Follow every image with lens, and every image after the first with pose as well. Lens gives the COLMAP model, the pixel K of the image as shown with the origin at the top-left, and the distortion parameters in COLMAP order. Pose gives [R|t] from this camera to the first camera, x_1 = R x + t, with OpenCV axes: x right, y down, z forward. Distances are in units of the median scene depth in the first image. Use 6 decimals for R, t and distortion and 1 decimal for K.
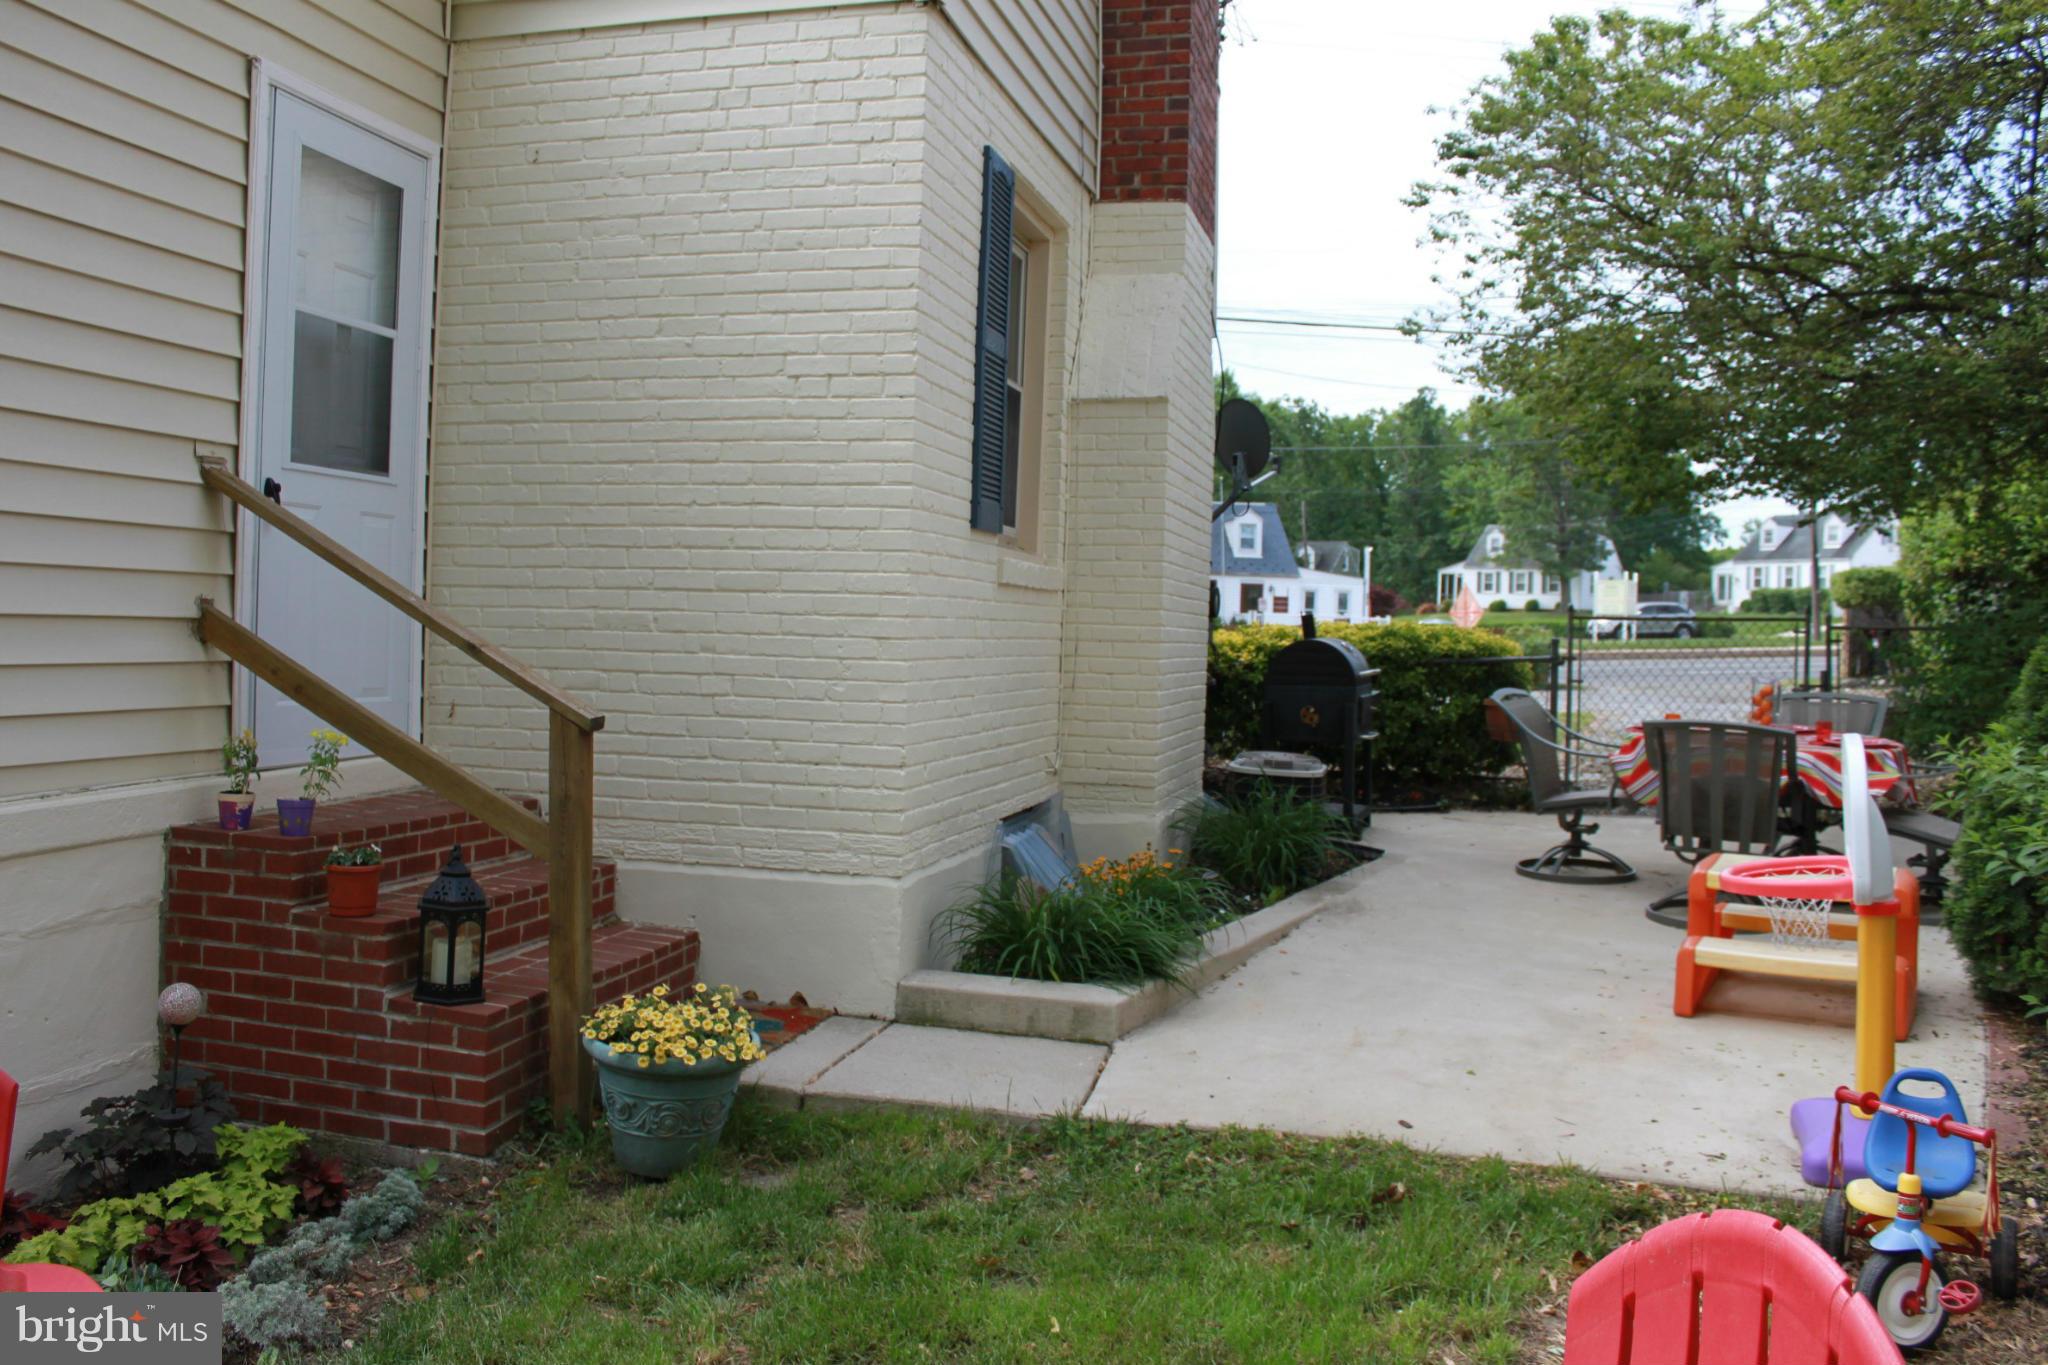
lens RADIAL K [[1704.4, 0, 1024.0], [0, 1704.4, 682.5], [0, 0, 1]] dist [-0.169064, 0.152398]
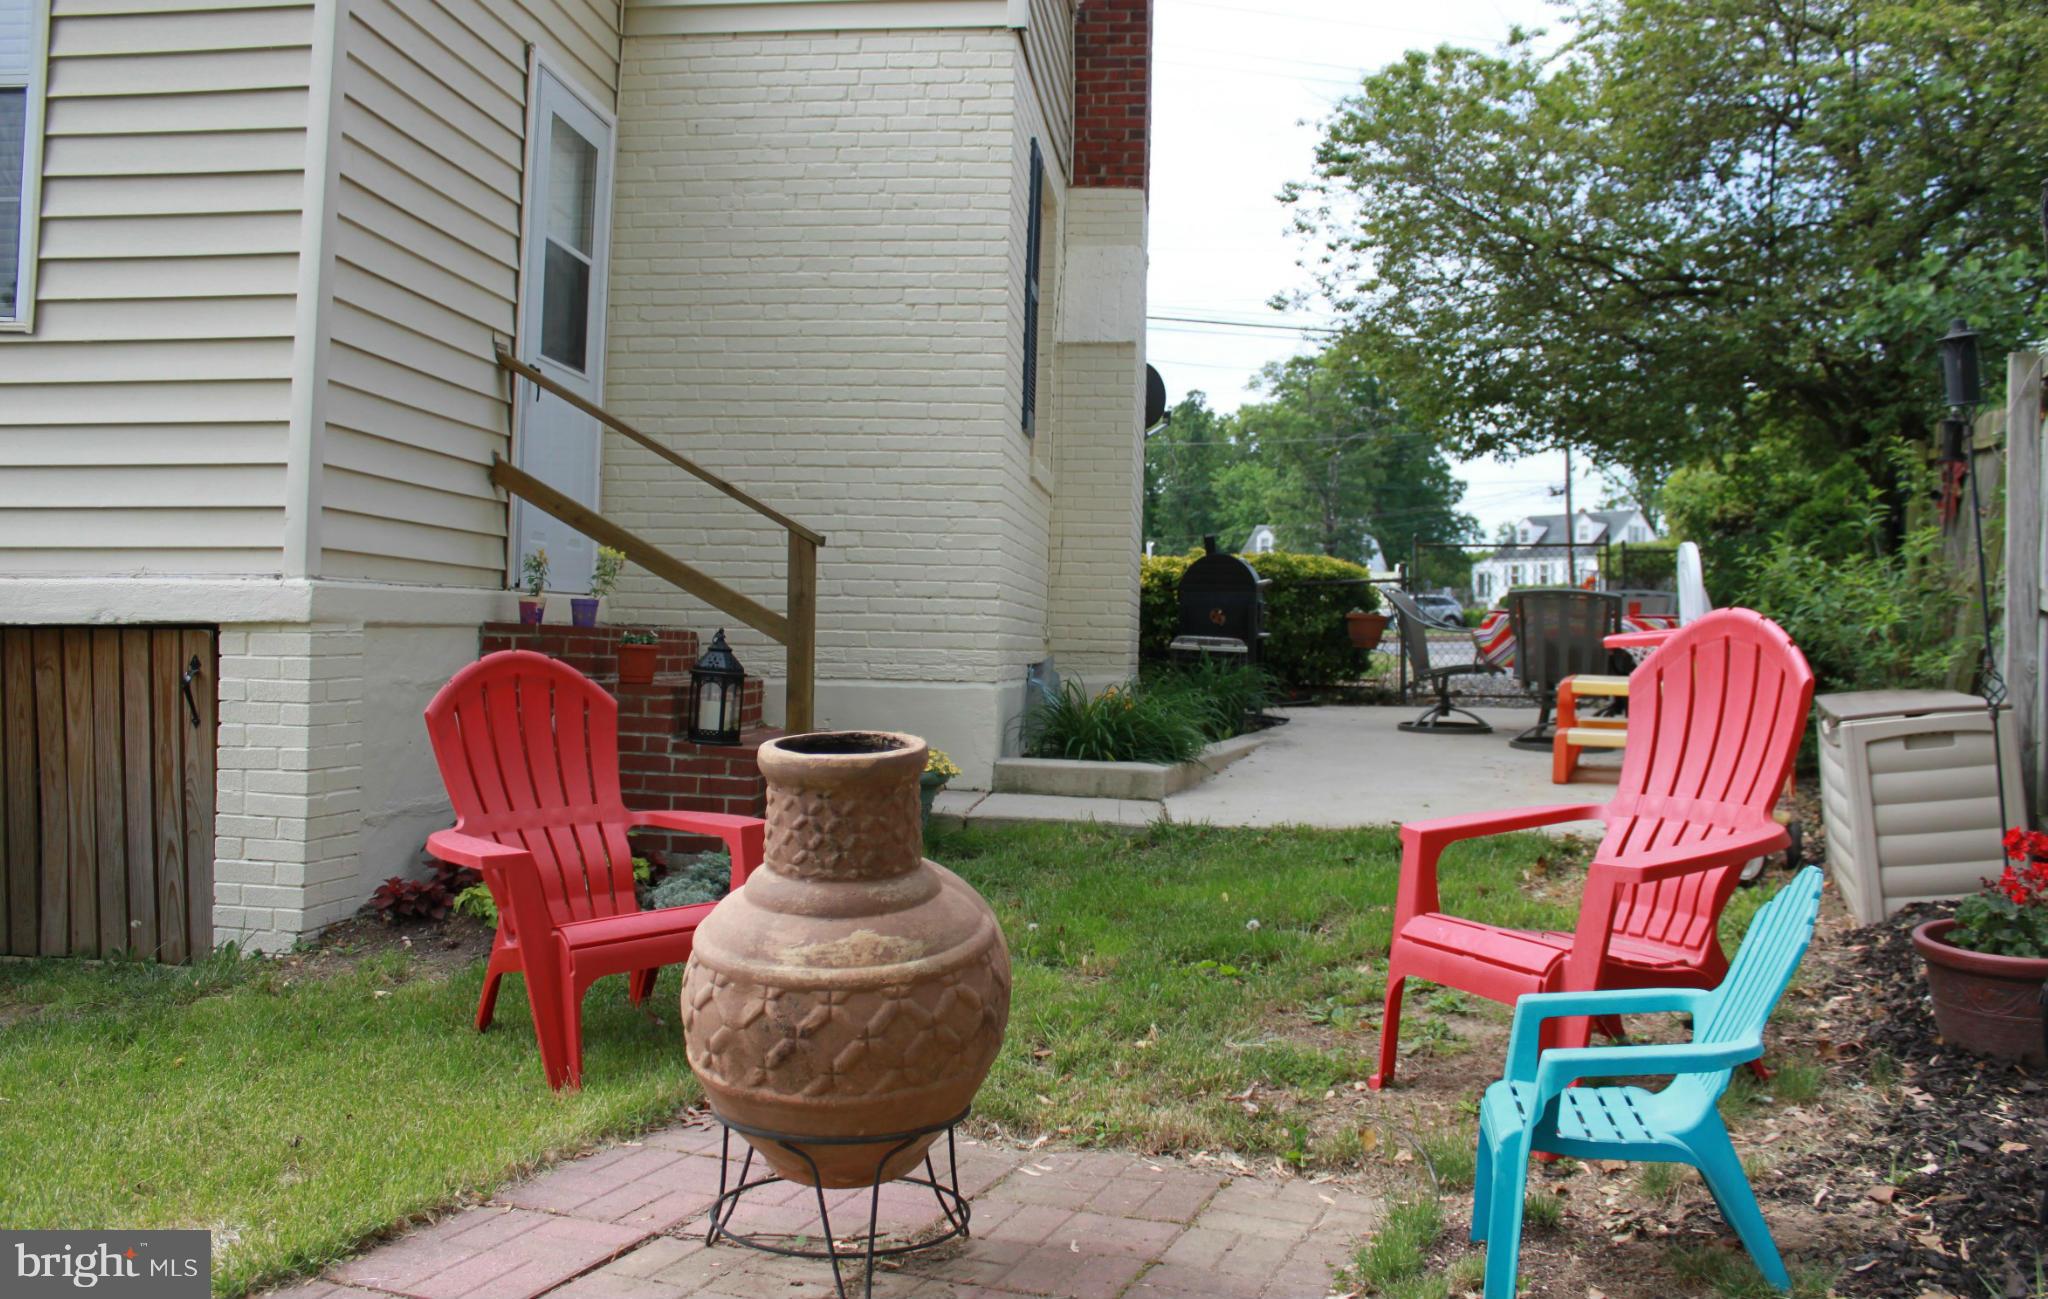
lens RADIAL K [[1775.0, 0, 1024.0], [0, 1775.0, 649.5], [0, 0, 1]] dist [-0.155387, 0.117824]
pose [[0.988454, -0.002984, 0.151490, -0.166484], [0.007749, 0.999493, -0.030876, 0.084636], [-0.151321, 0.031693, 0.987977, -0.235115]]
